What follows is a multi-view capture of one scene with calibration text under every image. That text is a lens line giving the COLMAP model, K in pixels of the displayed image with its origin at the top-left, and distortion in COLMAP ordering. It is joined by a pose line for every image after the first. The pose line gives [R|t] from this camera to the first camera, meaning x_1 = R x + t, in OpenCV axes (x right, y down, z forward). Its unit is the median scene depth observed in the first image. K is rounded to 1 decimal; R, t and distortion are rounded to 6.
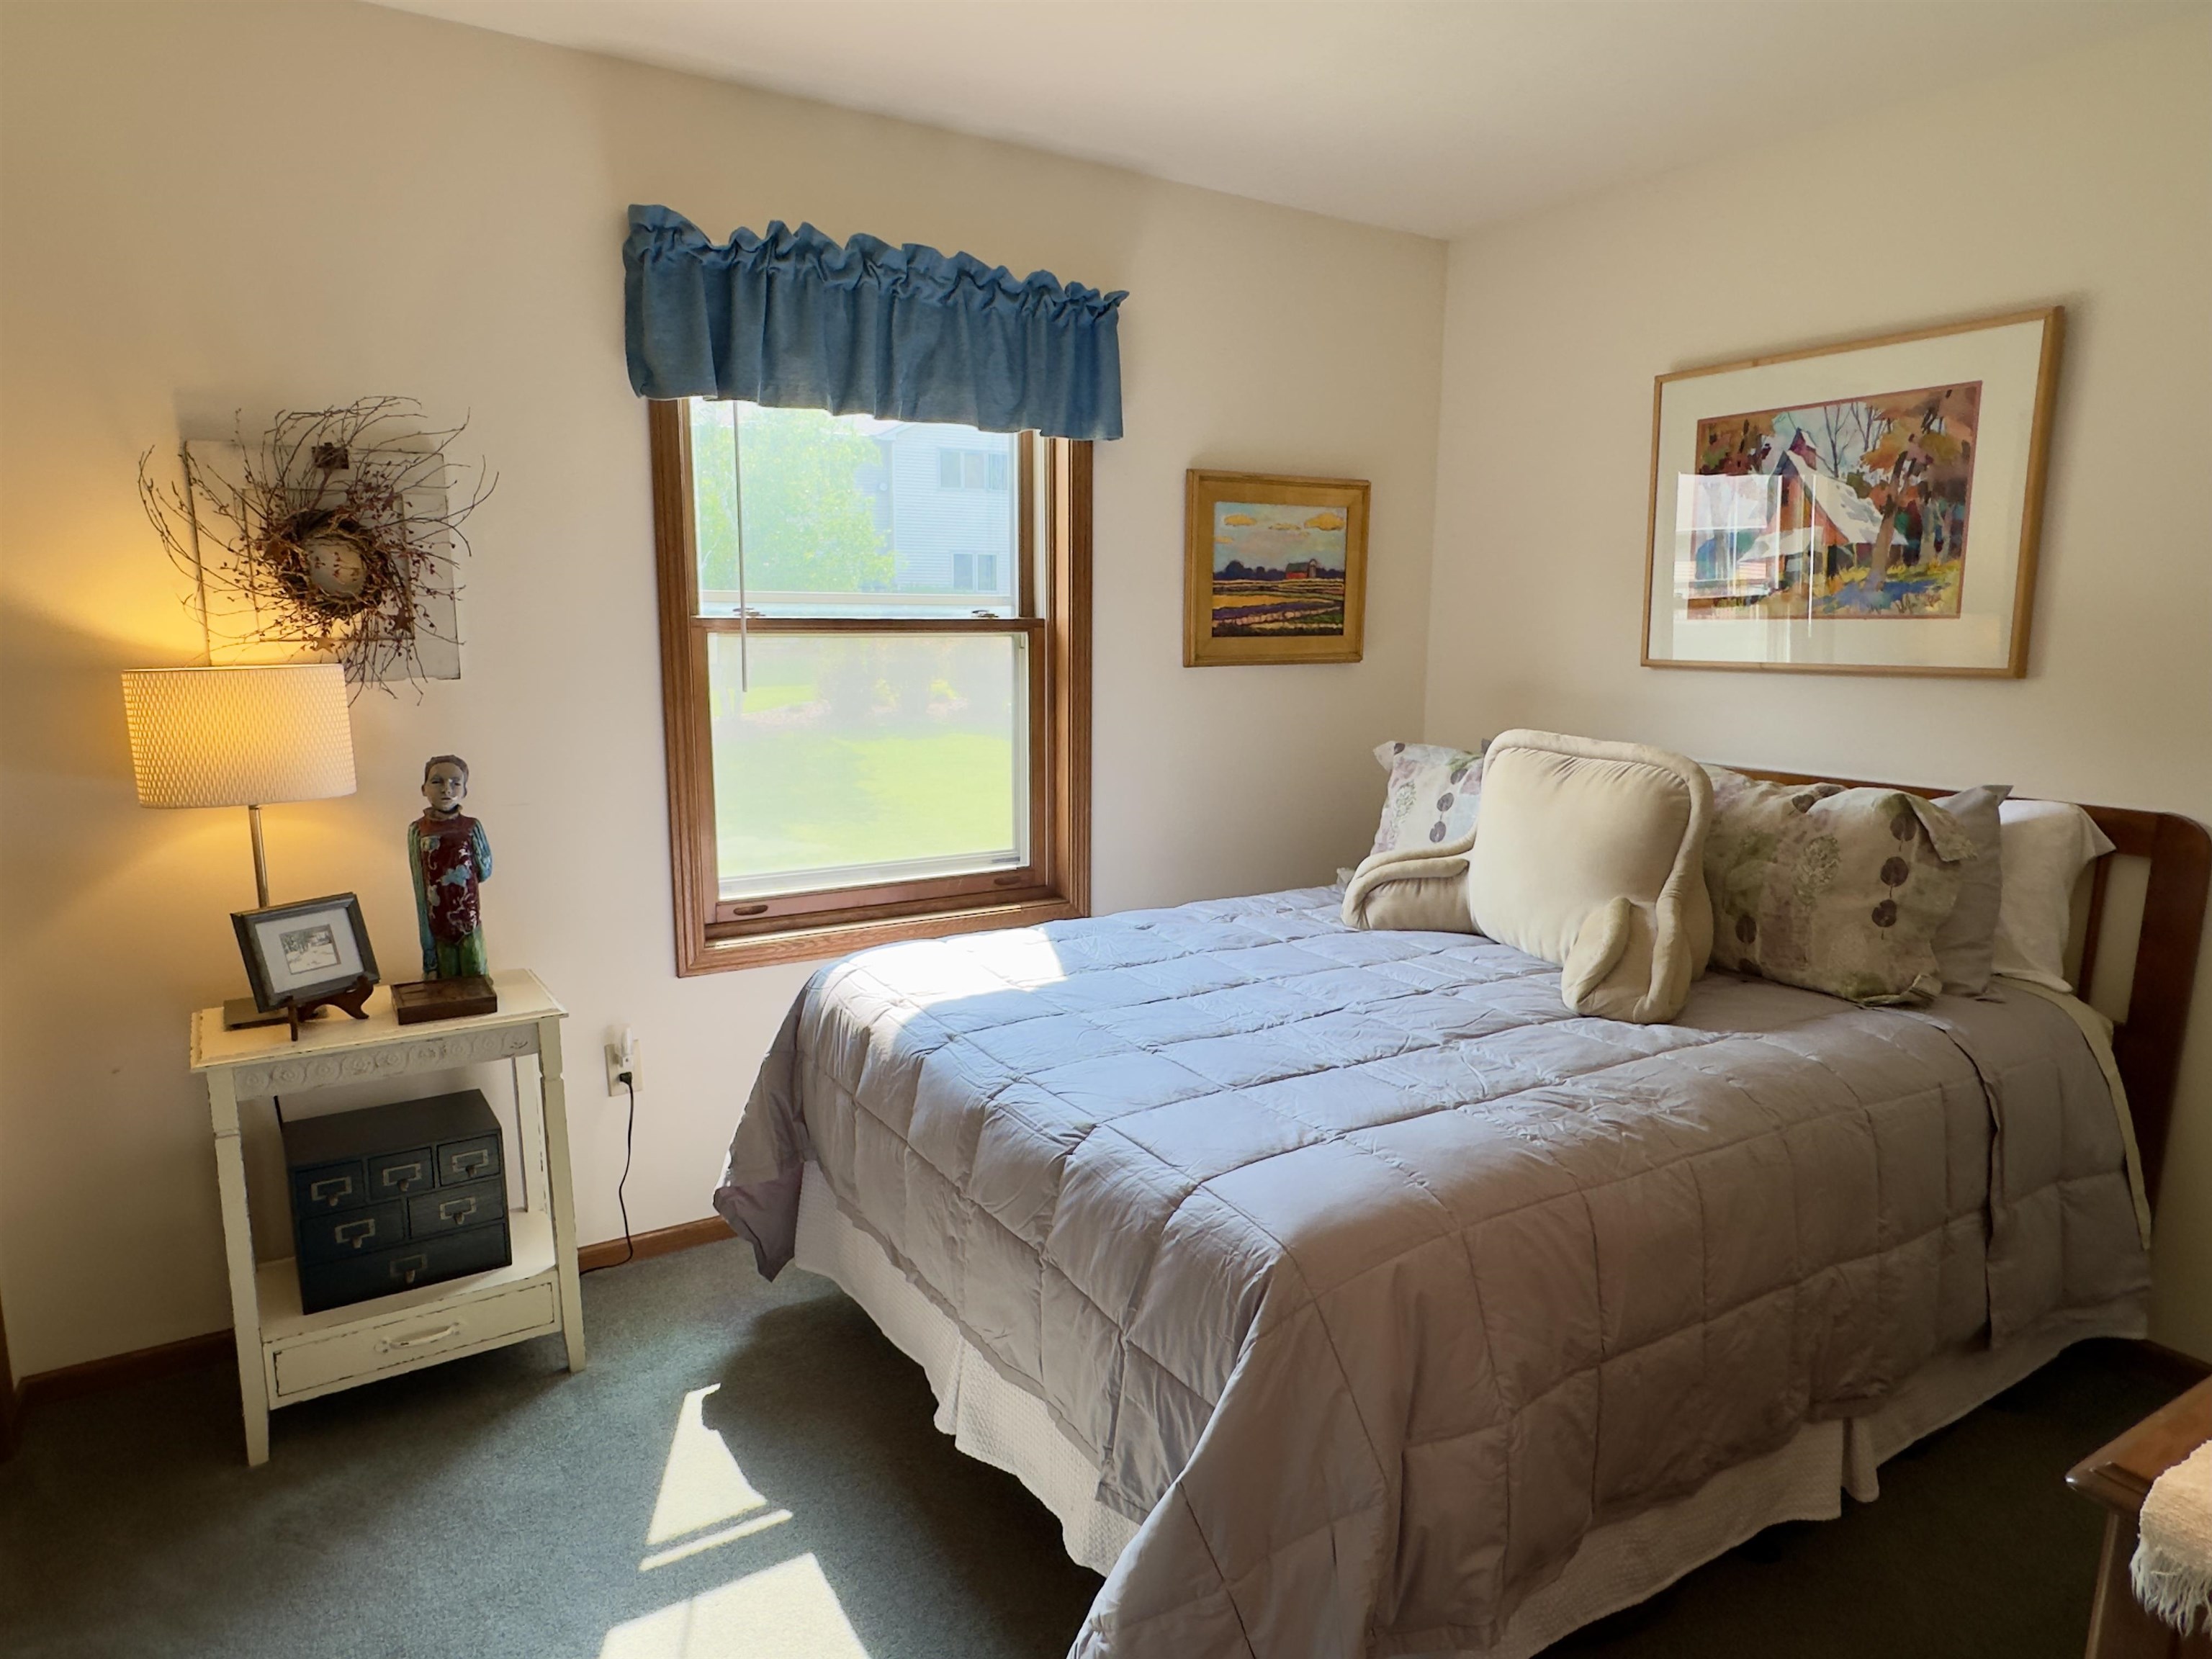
lens RADIAL K [[1313.3, 0, 1106.0], [0, 1313.3, 829.5], [0, 0, 1]] dist [0.015013, -0.000557]
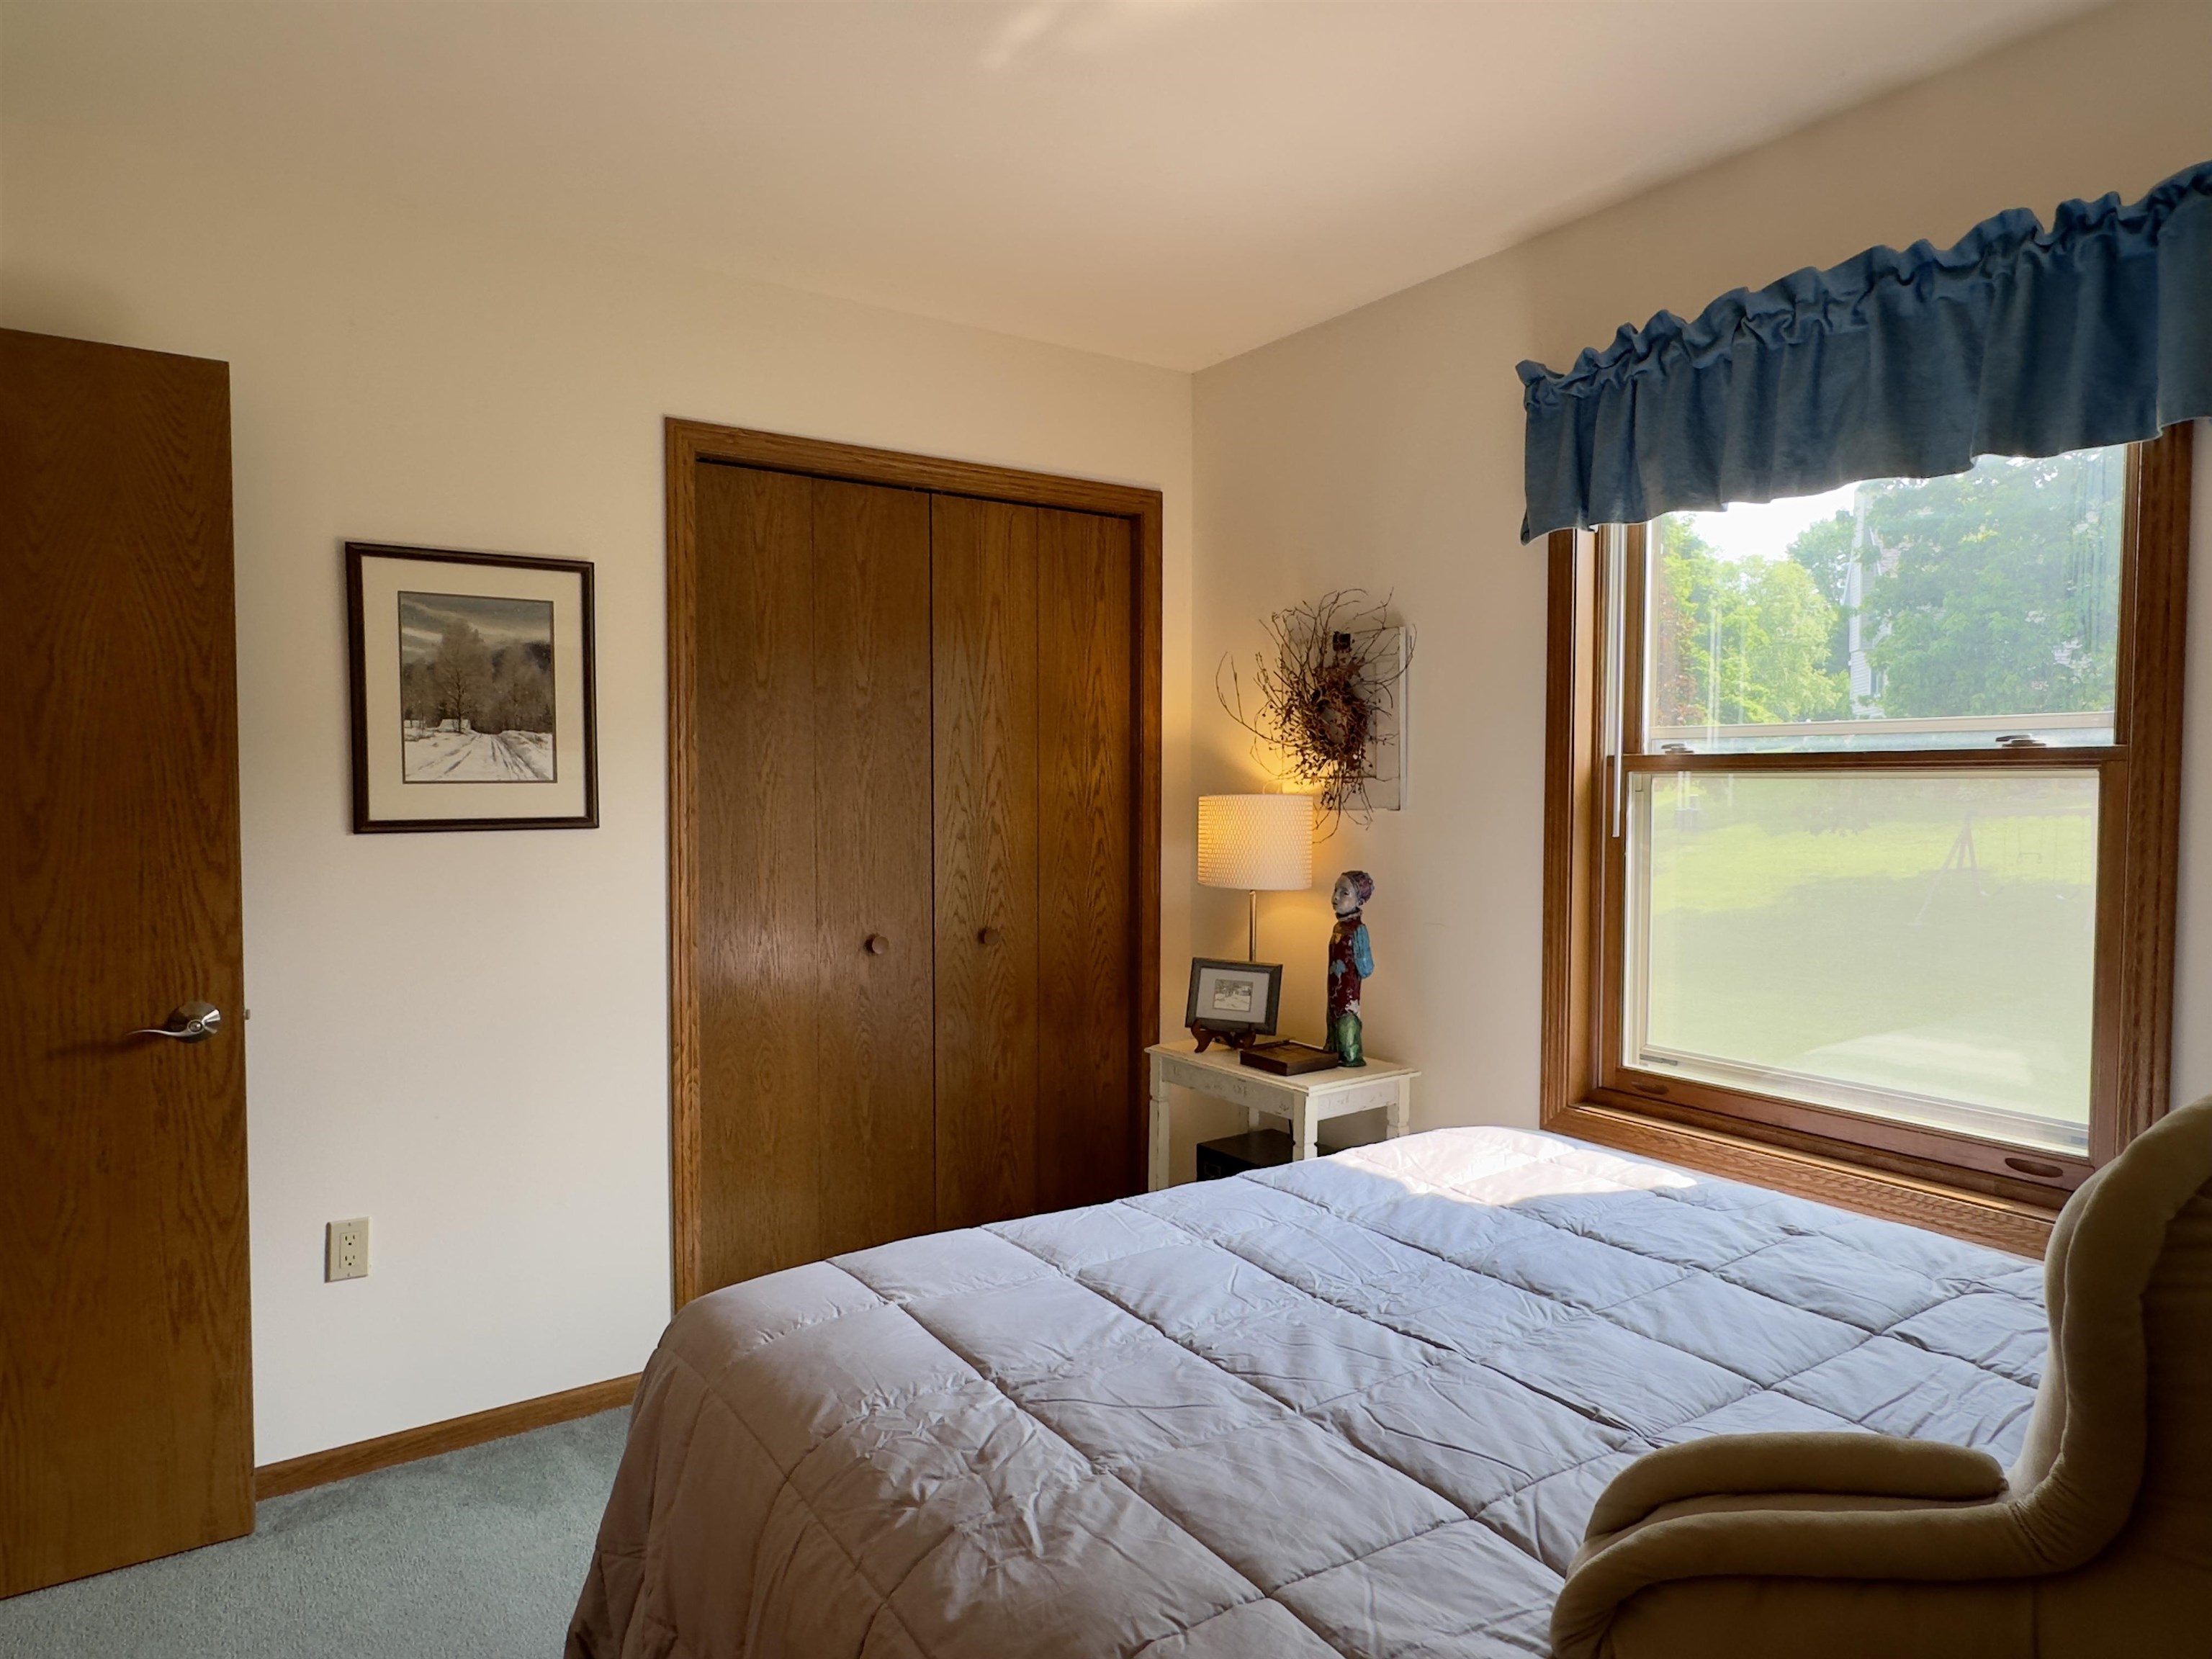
lens RADIAL K [[1323.1, 0, 1106.0], [0, 1323.1, 829.5], [0, 0, 1]] dist [-0.010144, -0.000881]
pose [[0.043251, 0.028305, -0.998663, 0.705225], [-0.163412, 0.986337, 0.020878, -0.080406], [0.985609, 0.162291, 0.047285, 0.701547]]
